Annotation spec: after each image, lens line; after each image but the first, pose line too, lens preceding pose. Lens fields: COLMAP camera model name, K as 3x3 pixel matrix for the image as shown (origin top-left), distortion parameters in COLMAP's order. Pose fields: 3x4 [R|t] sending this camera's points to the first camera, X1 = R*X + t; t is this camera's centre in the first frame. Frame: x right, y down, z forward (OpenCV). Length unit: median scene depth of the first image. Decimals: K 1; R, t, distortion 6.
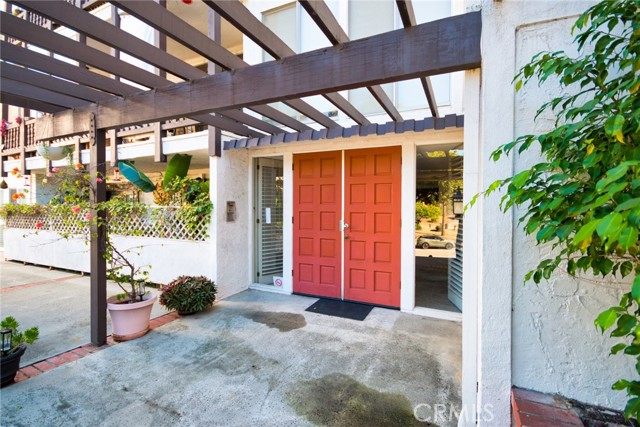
lens RADIAL K [[284.3, 0, 323.1], [0, 284.3, 204.2], [0, 0, 1]] dist [0.016684, 0.000041]
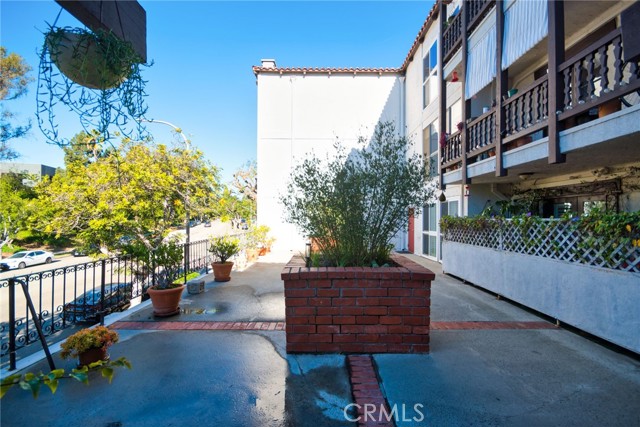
lens RADIAL K [[281.3, 0, 320.0], [0, 281.3, 213.5], [0, 0, 1]] dist [0.013775, -0.000144]
pose [[0.433189, -0.016156, -0.901158, -0.434983], [0.004402, 0.999865, -0.015809, 0.001235], [0.901292, 0.002881, 0.433202, 0.209225]]
